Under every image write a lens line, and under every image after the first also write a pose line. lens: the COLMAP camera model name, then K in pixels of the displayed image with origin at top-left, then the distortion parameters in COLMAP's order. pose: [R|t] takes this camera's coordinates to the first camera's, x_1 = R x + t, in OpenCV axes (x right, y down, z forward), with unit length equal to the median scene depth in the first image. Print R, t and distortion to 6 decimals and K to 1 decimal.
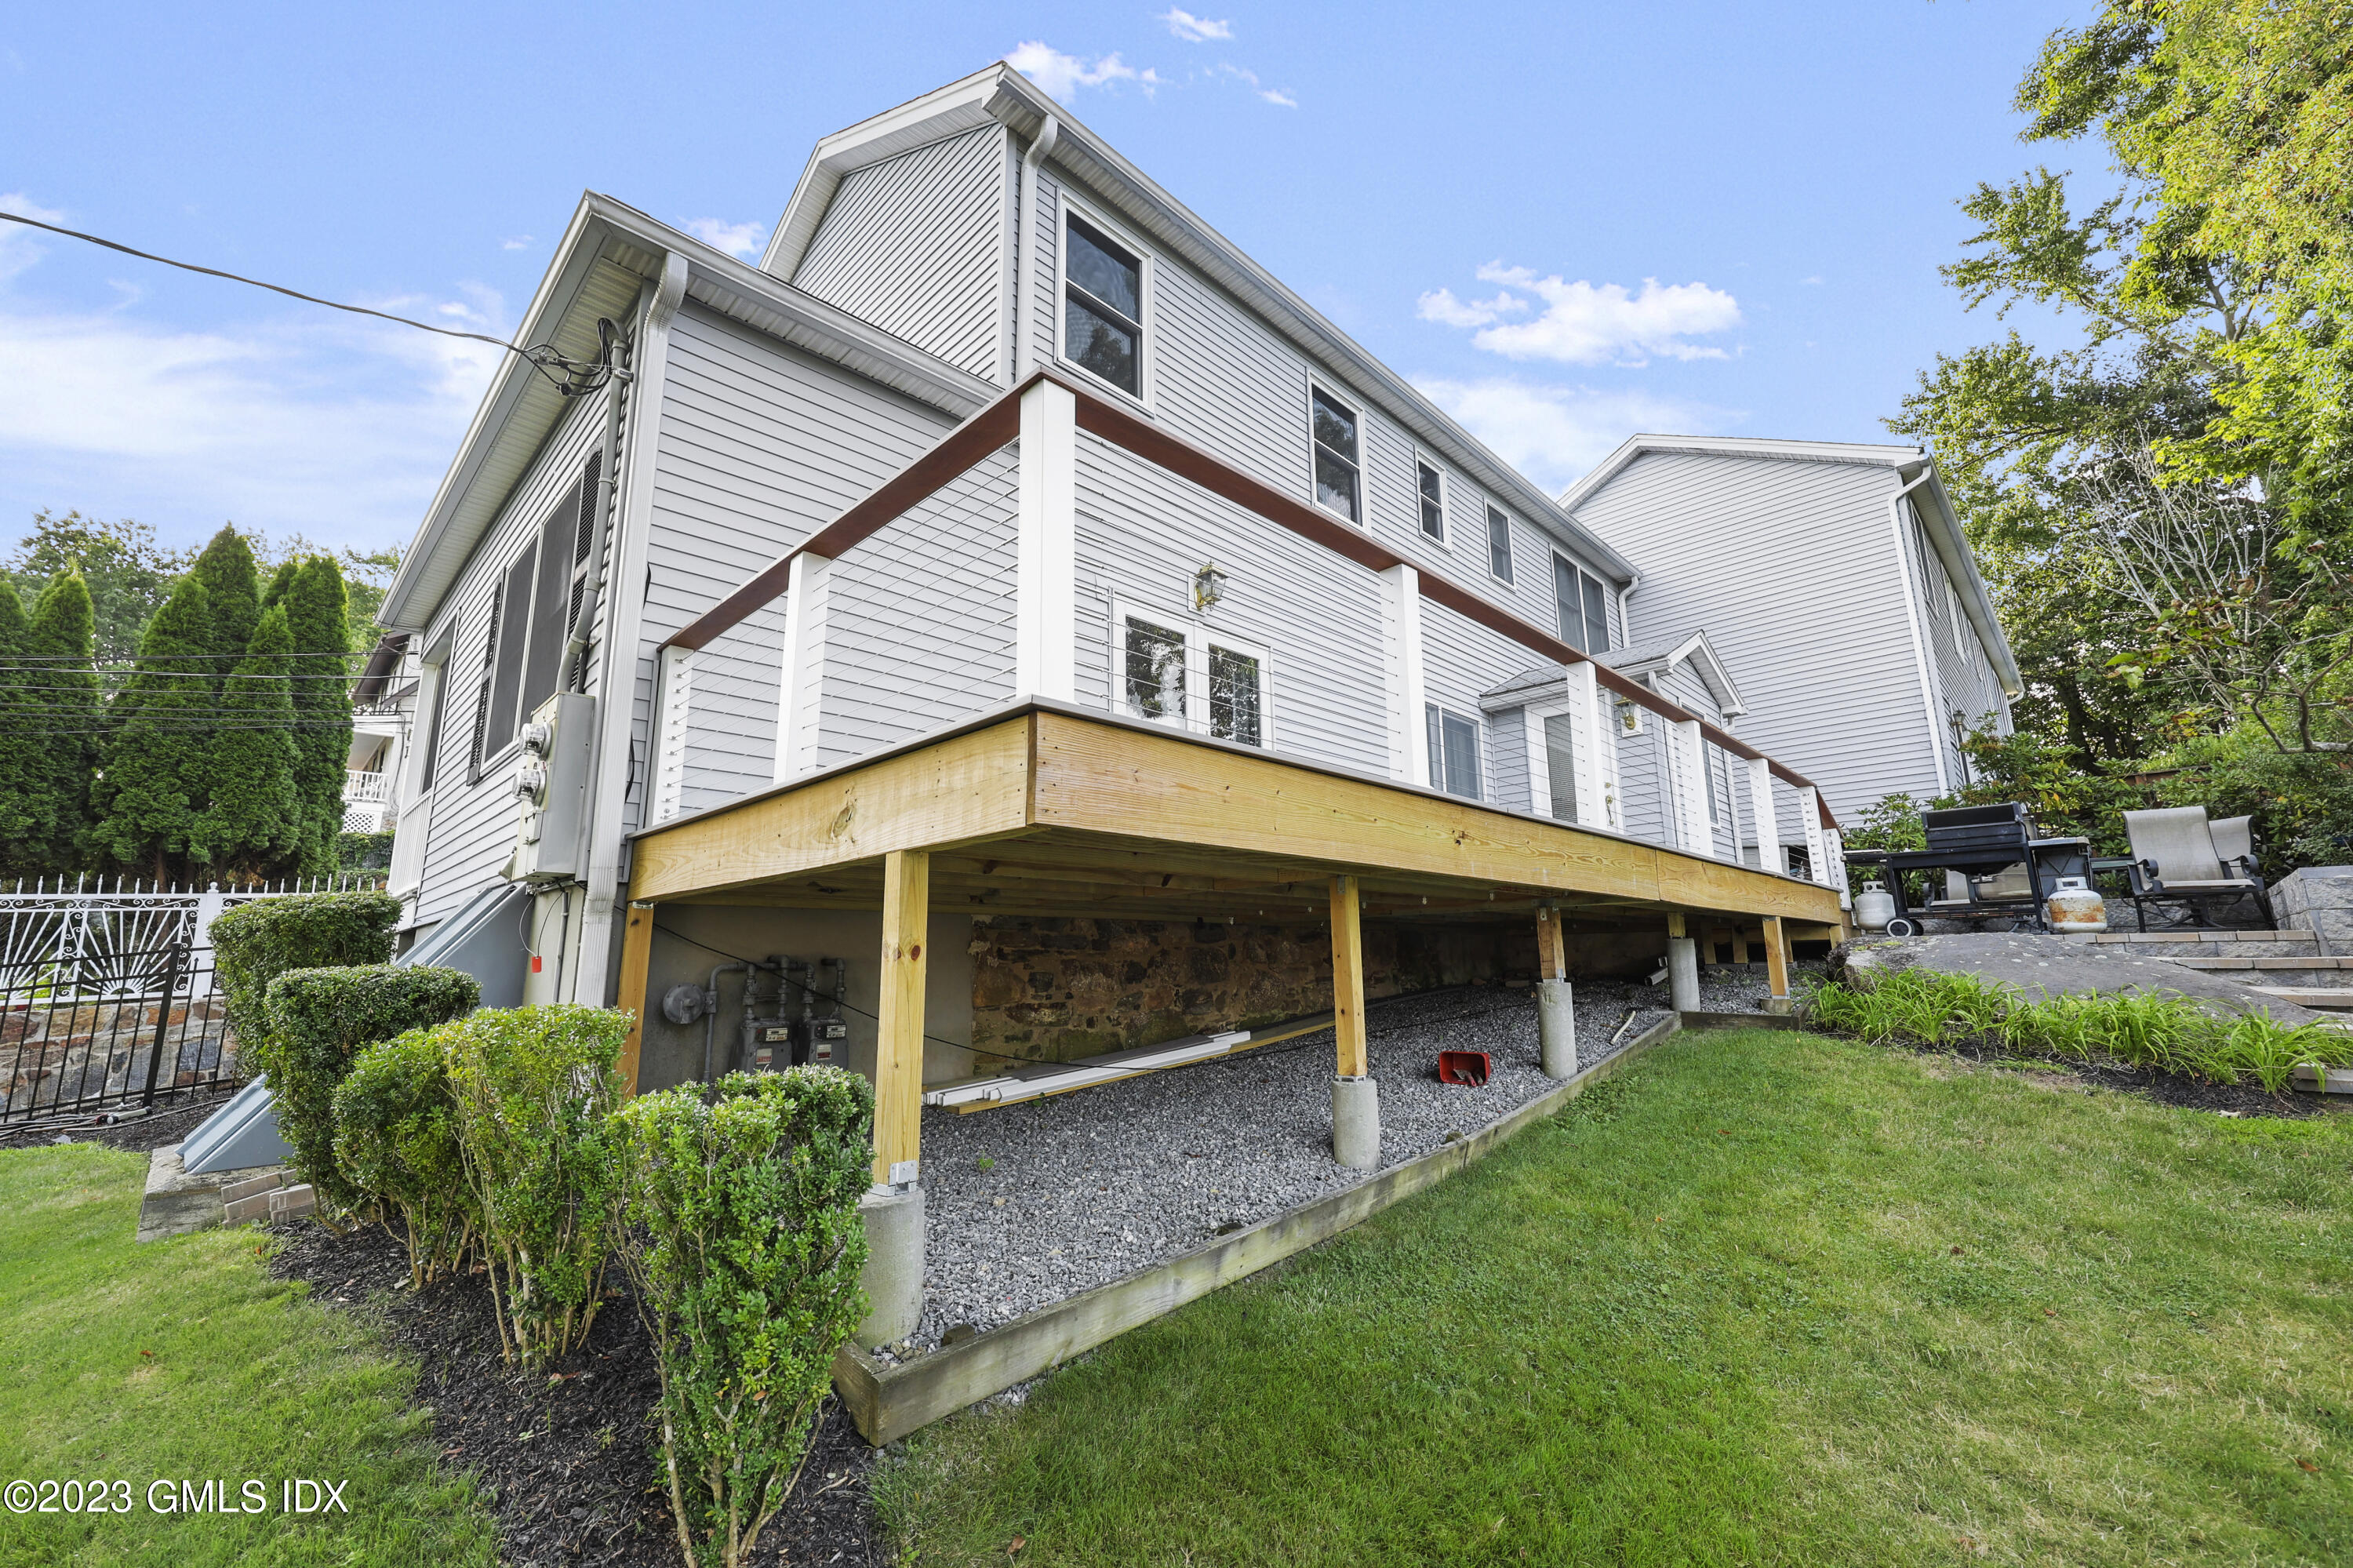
lens RADIAL K [[959.2, 0, 1173.1], [0, 959.2, 782.1], [0, 0, 1]] dist [-0.002877, 0.000313]
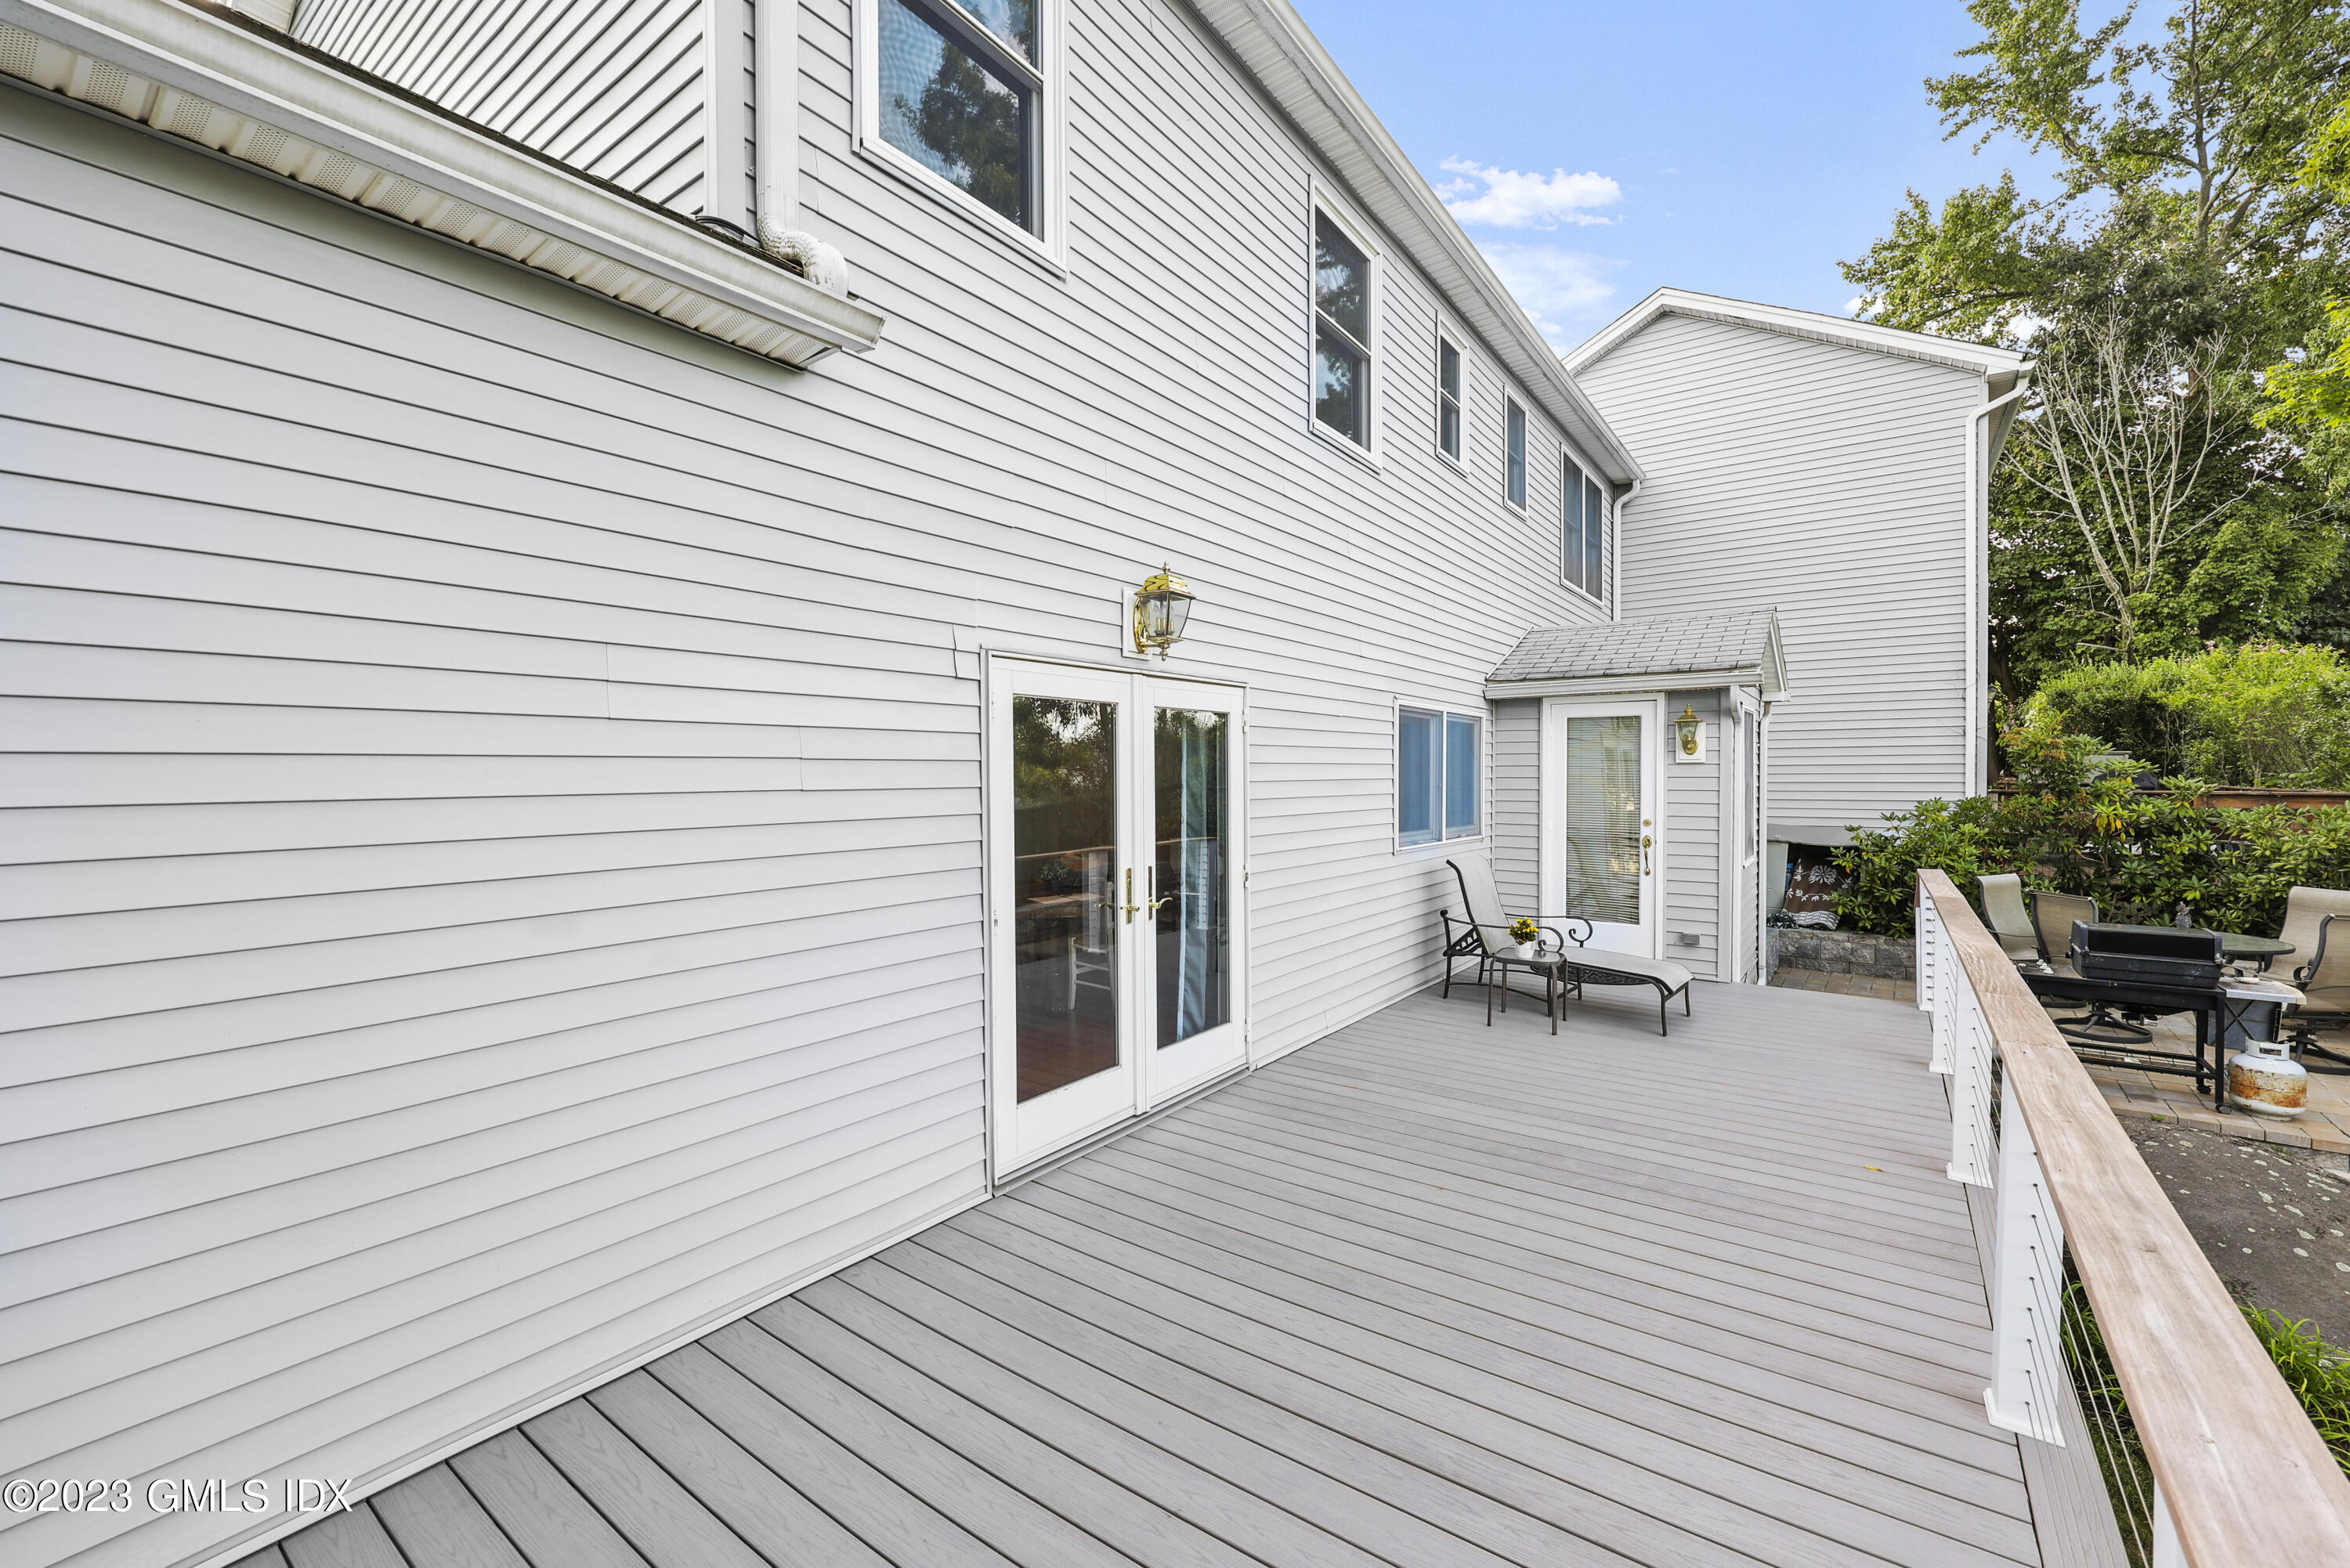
lens RADIAL K [[957.9, 0, 1181.5], [0, 957.9, 786.5], [0, 0, 1]] dist [-0.002877, 0.000313]
pose [[0.988045, 0.006342, 0.154038, -0.018652], [-0.038691, 0.977378, 0.207932, -0.115197], [-0.149234, -0.211406, 0.965938, 0.225993]]
